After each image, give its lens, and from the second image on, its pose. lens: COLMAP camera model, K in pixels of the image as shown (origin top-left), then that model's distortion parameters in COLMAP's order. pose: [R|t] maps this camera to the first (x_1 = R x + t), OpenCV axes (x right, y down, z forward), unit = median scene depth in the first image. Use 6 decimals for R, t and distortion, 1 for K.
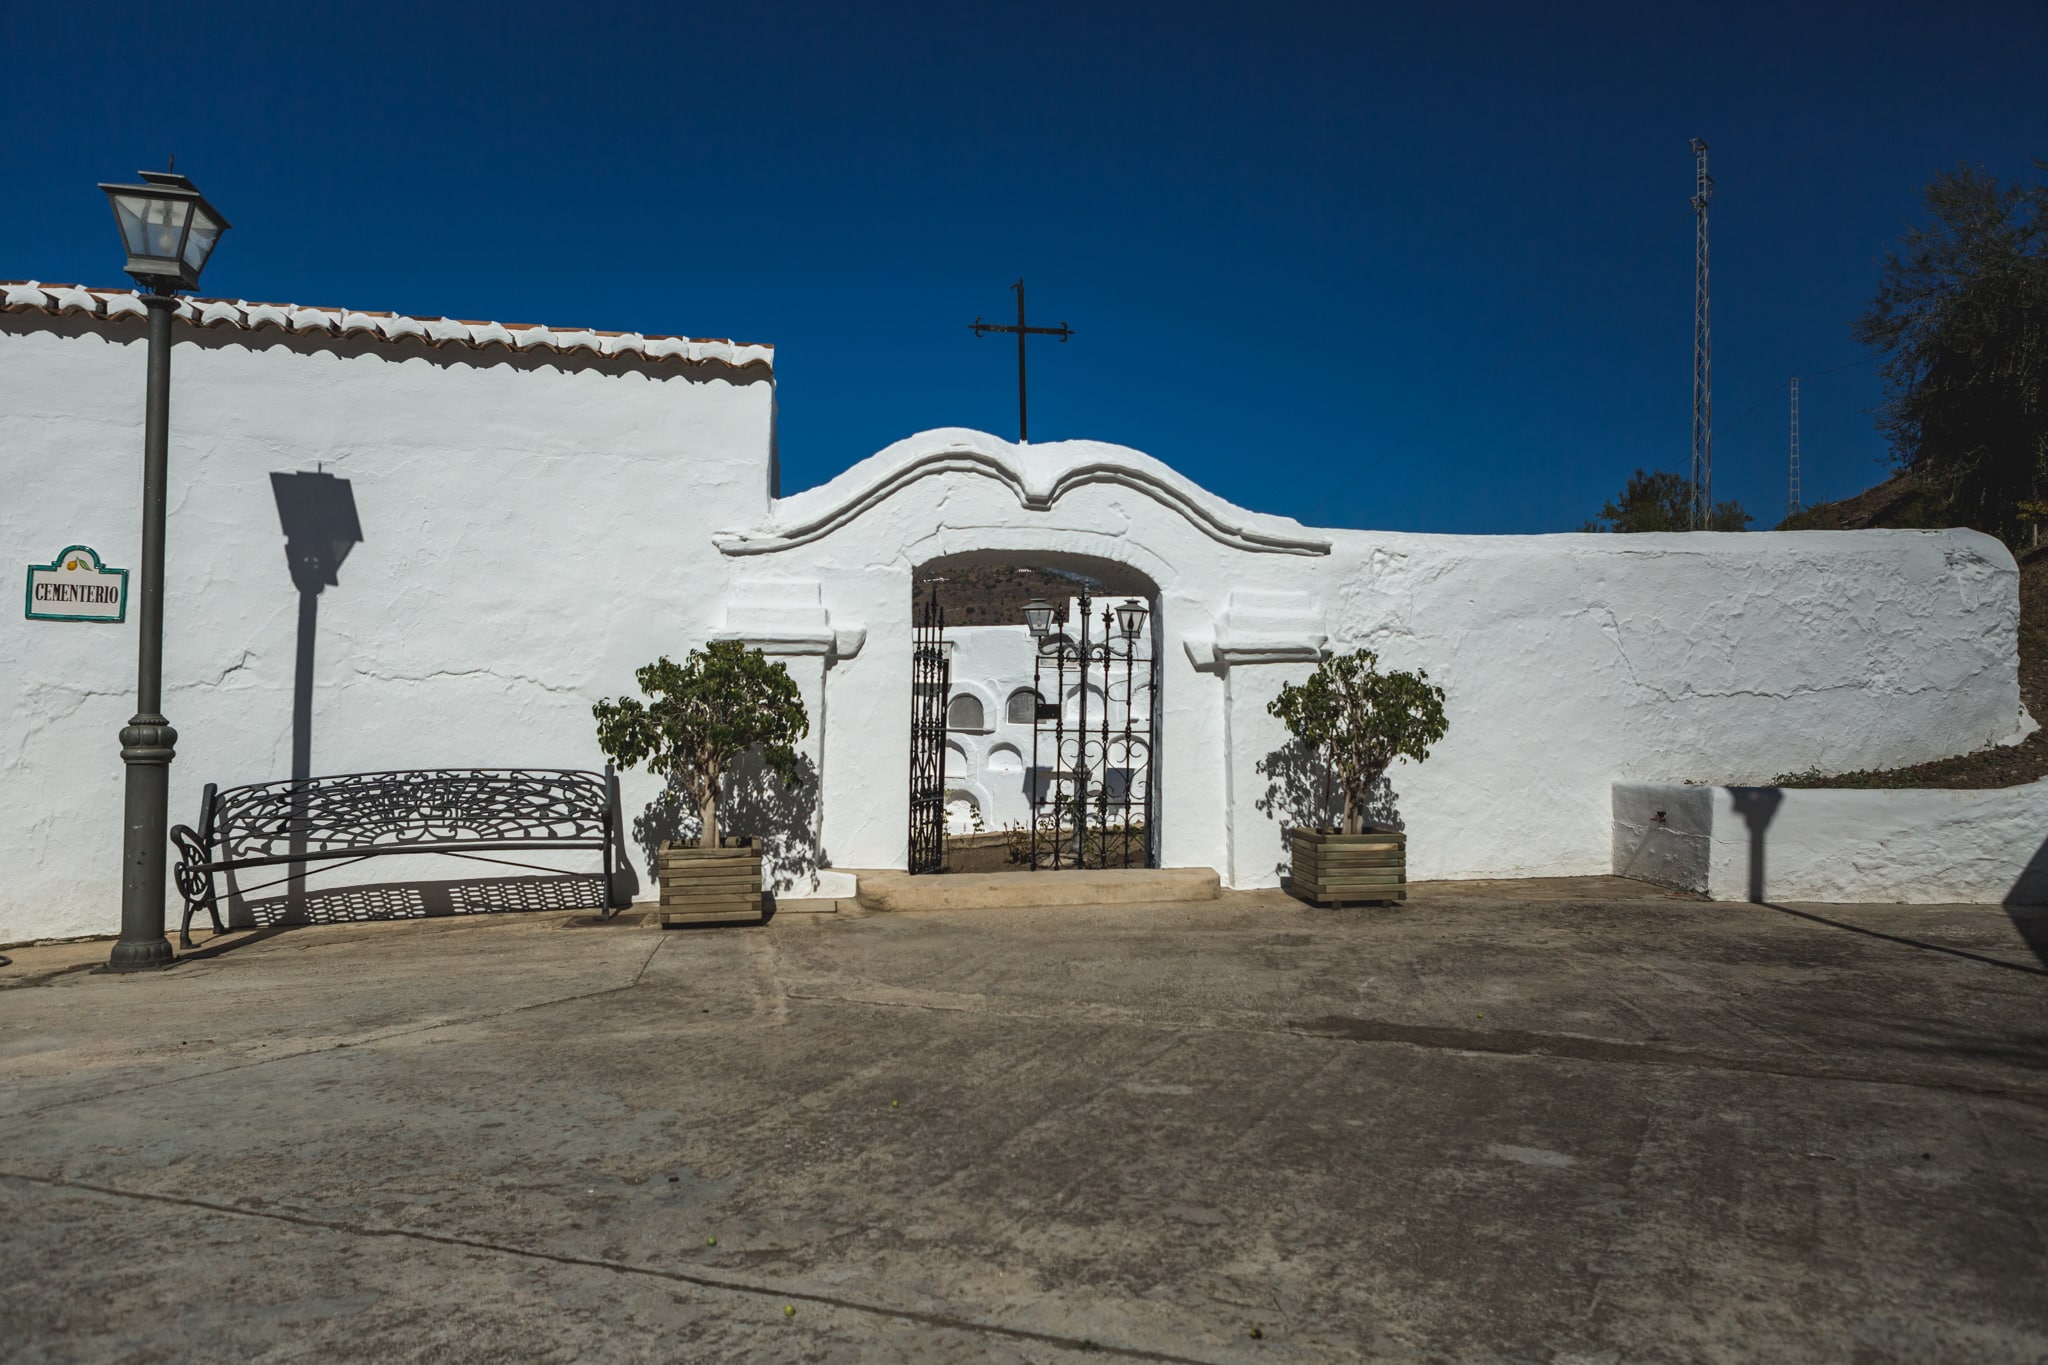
lens RADIAL K [[1417.3, 0, 1024.2], [0, 1417.3, 685.8], [0, 0, 1]] dist [-0.004110, 0.000163]
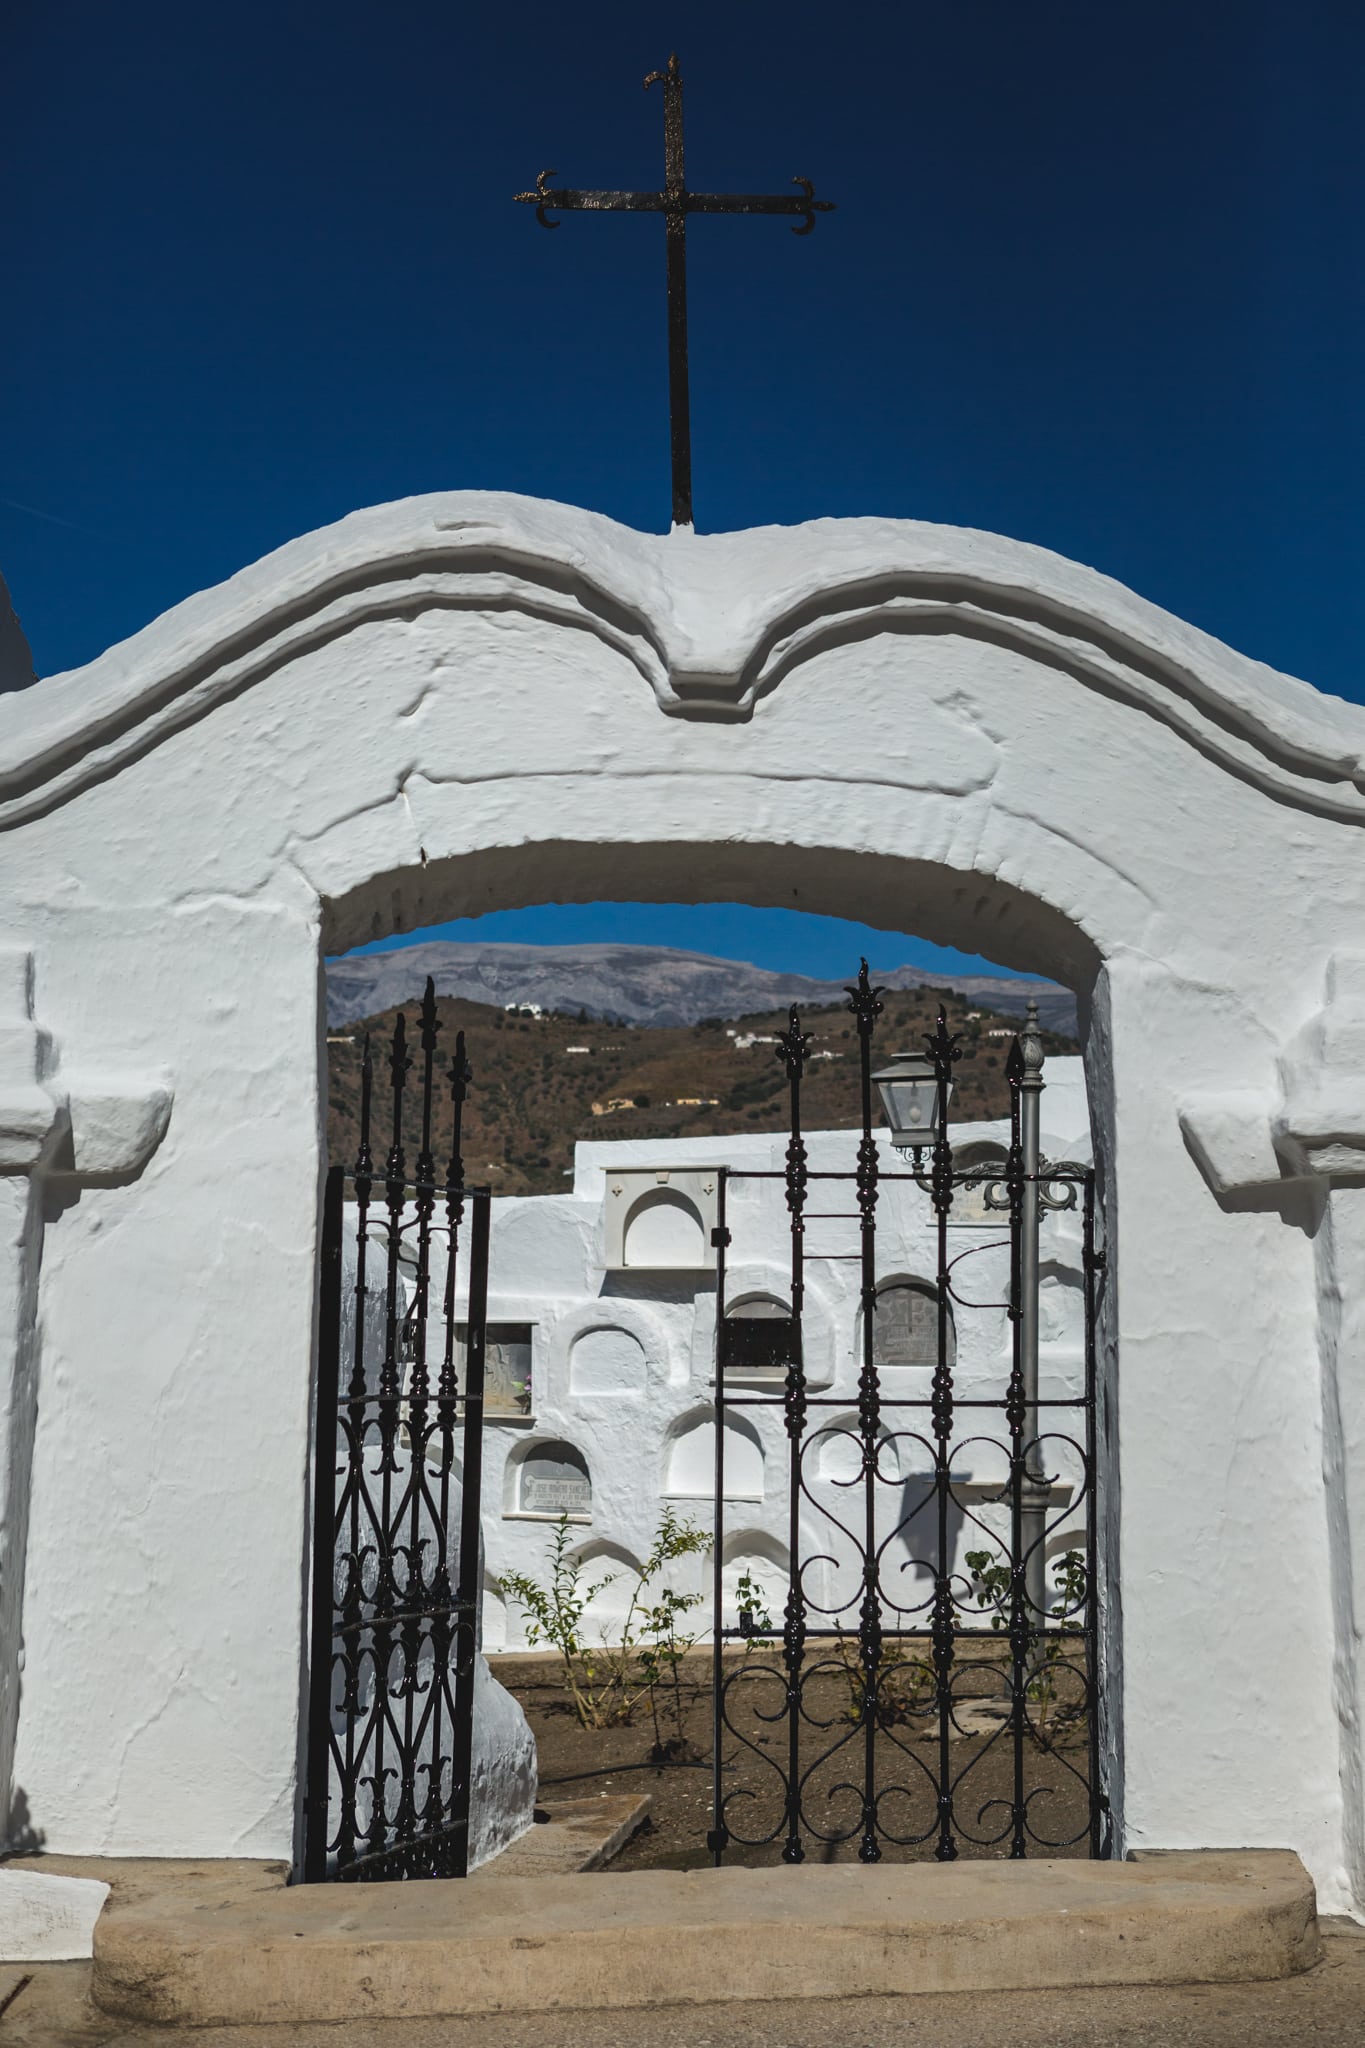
lens RADIAL K [[2954.4, 0, 682.1], [0, 2954.4, 1024.4], [0, 0, 1]] dist [0.045773, 0.000000]
pose [[0.993615, -0.022597, -0.110542, 0.076180], [0.013139, 0.996247, -0.085557, 0.003563], [0.112061, 0.083559, 0.990182, 0.333292]]
